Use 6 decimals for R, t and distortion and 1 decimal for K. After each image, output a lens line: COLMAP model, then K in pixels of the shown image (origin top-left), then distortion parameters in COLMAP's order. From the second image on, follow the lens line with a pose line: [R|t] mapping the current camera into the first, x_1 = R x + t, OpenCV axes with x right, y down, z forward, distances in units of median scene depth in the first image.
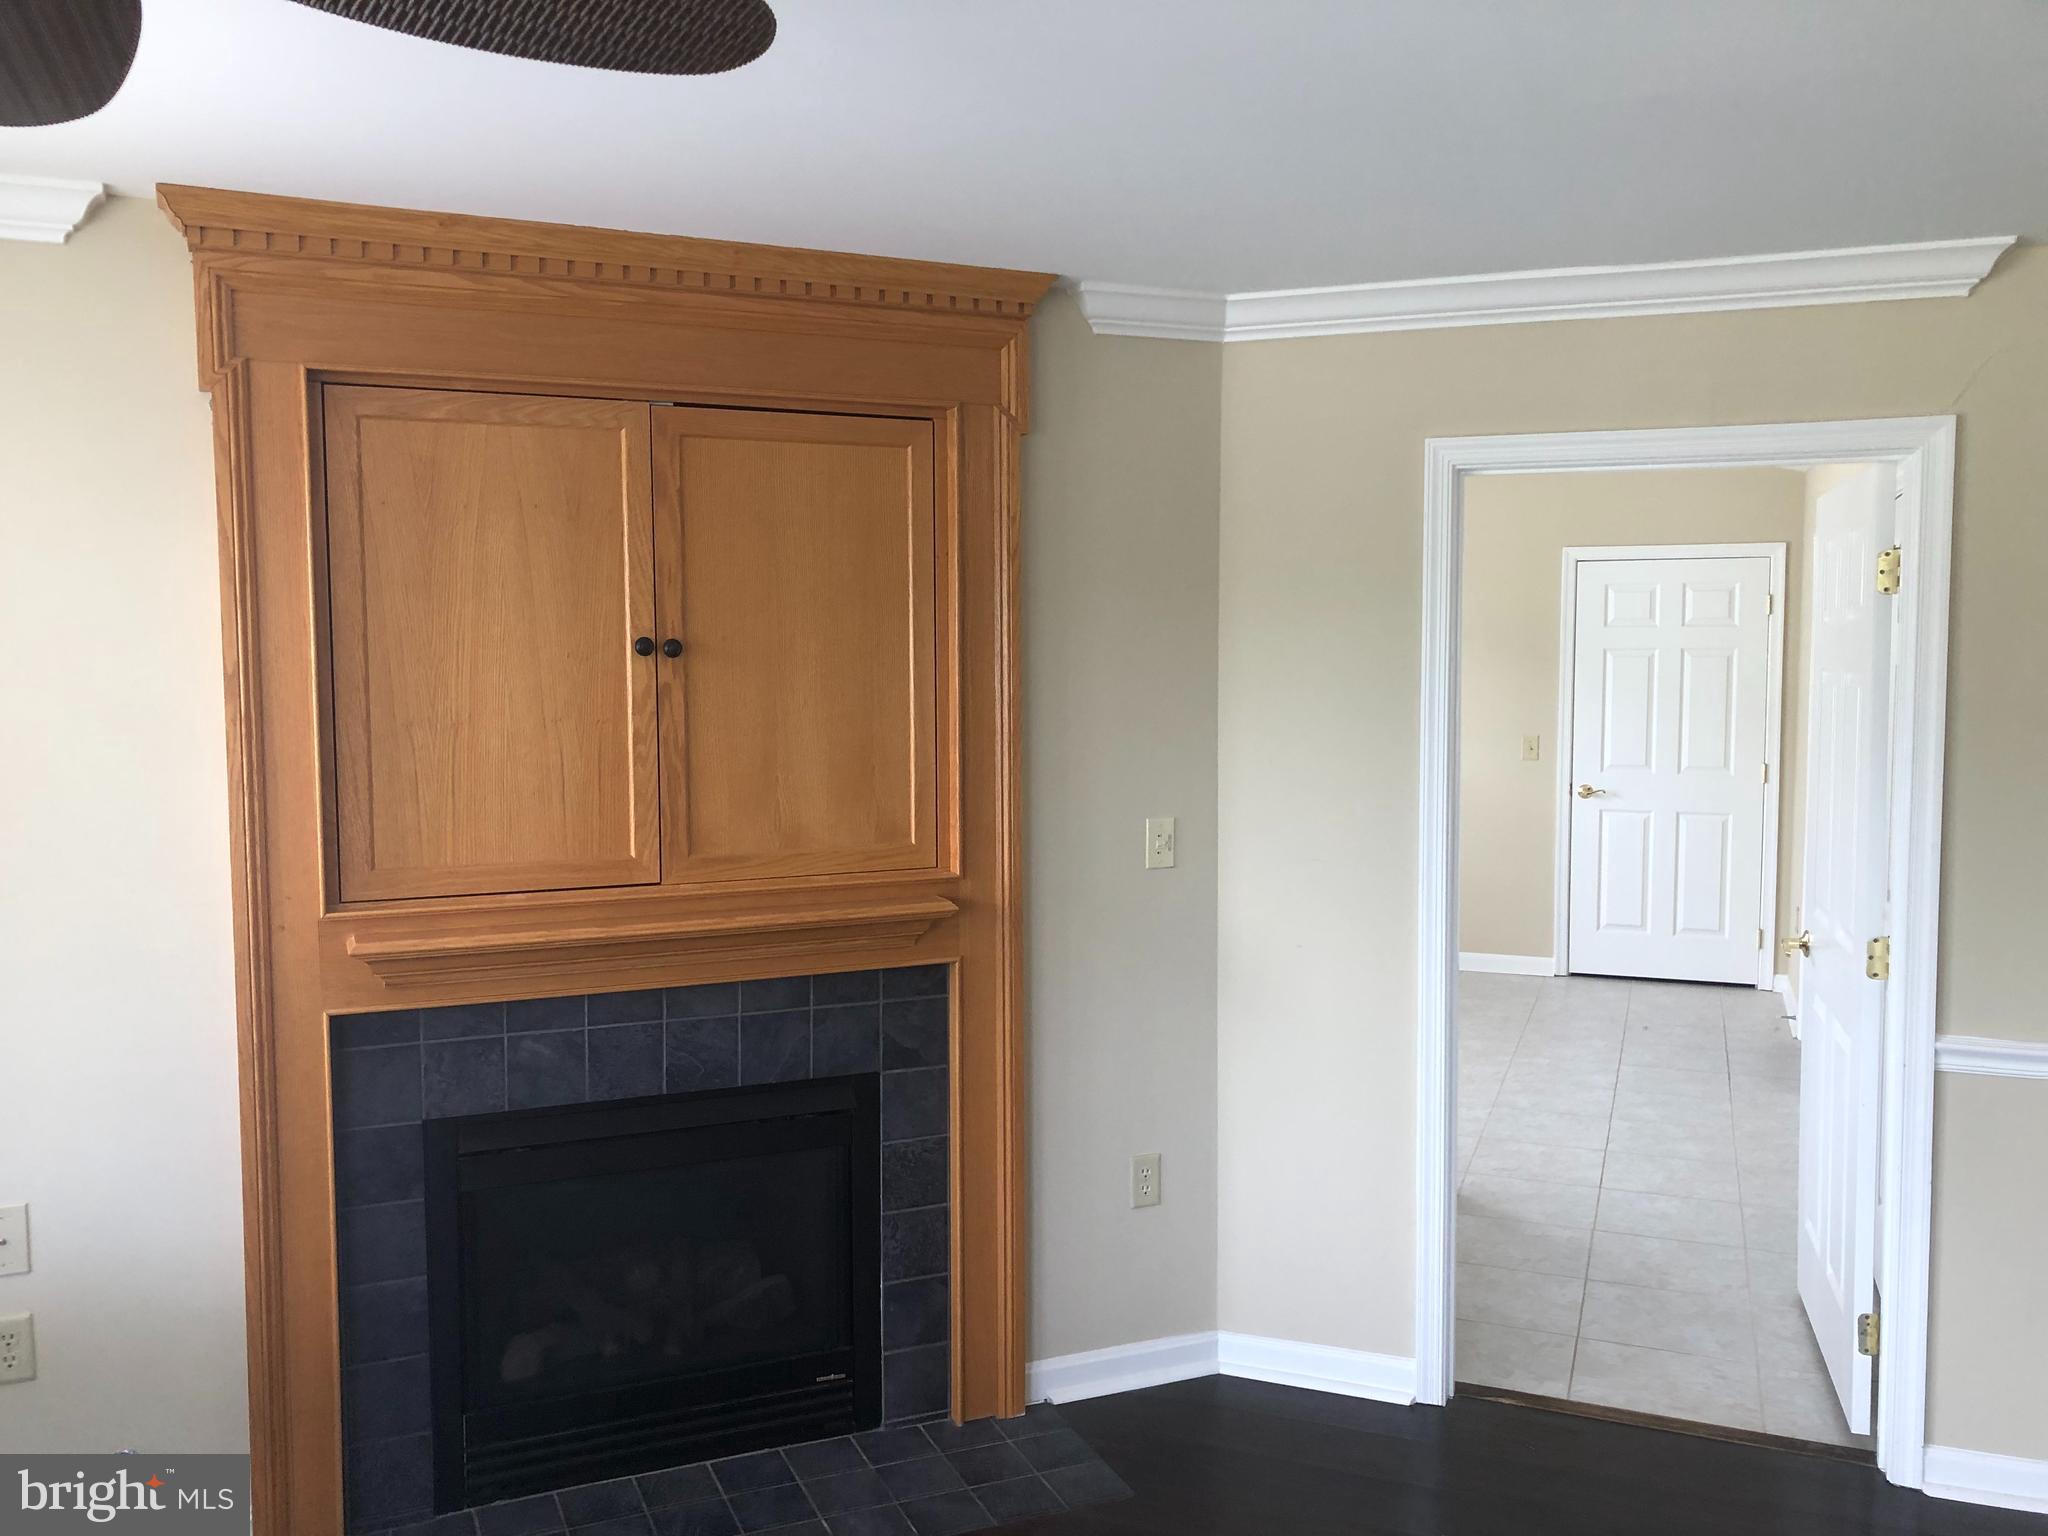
lens RADIAL K [[1676.4, 0, 1028.8], [0, 1676.4, 786.1], [0, 0, 1]] dist [0.044224, -0.035098]
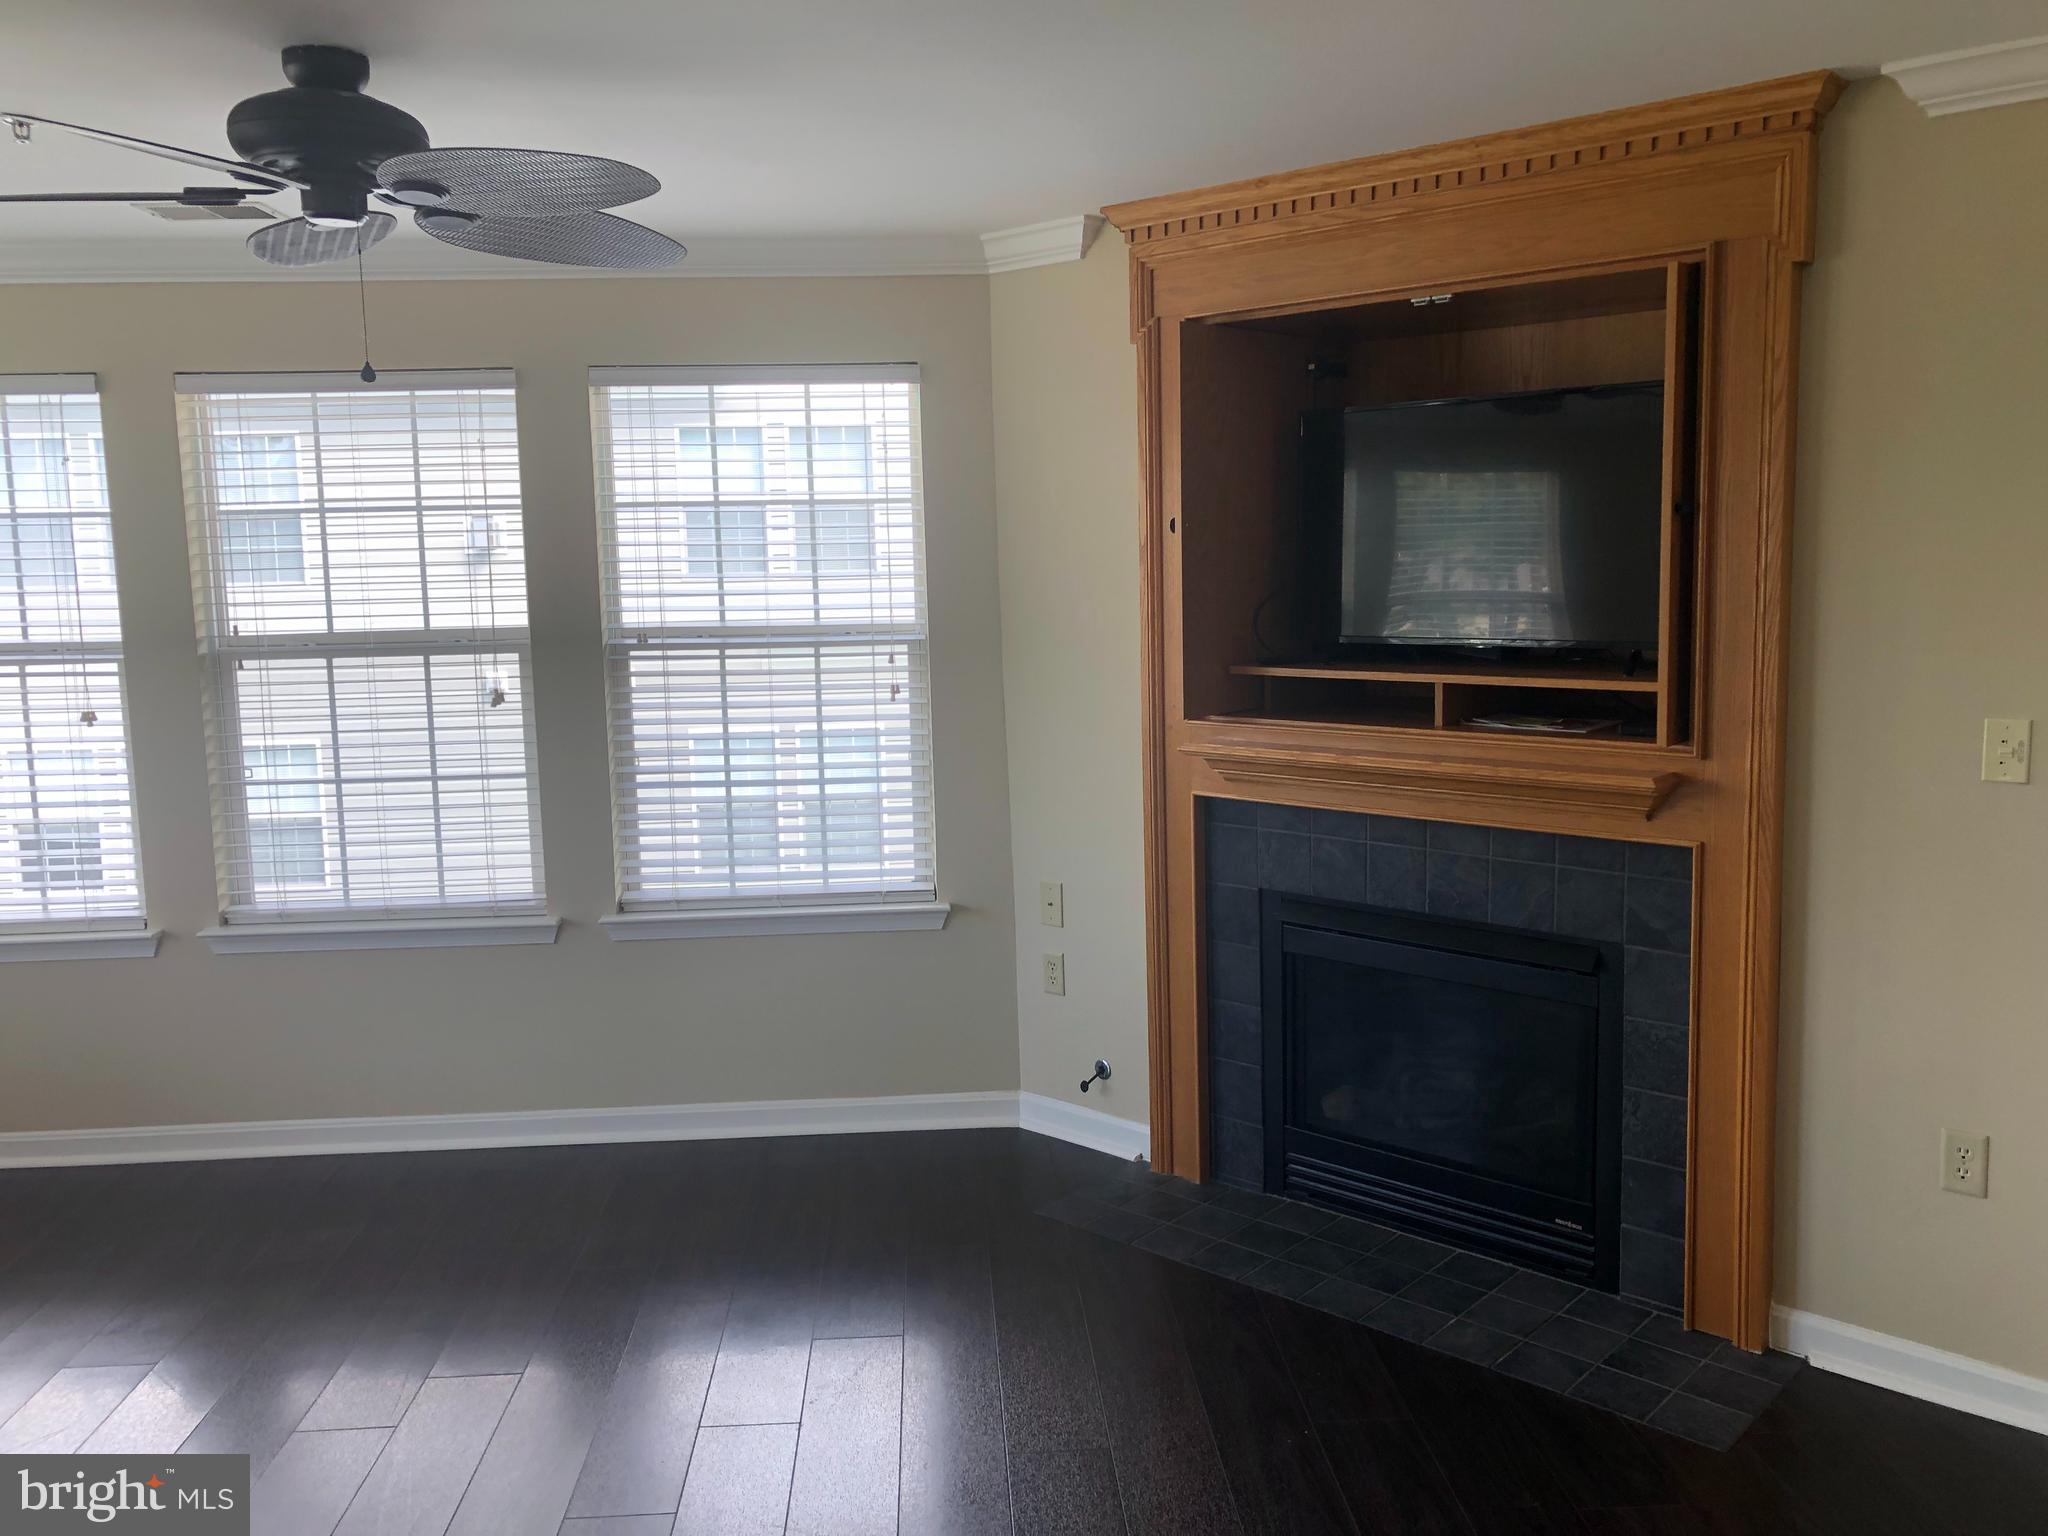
lens RADIAL K [[1676.4, 0, 1029.6], [0, 1676.4, 755.5], [0, 0, 1]] dist [0.044224, -0.035098]
pose [[0.418294, 0.111881, -0.901395, 0.682497], [-0.052897, 0.993701, 0.098791, -0.020824], [0.906770, 0.006358, 0.421577, 0.277631]]
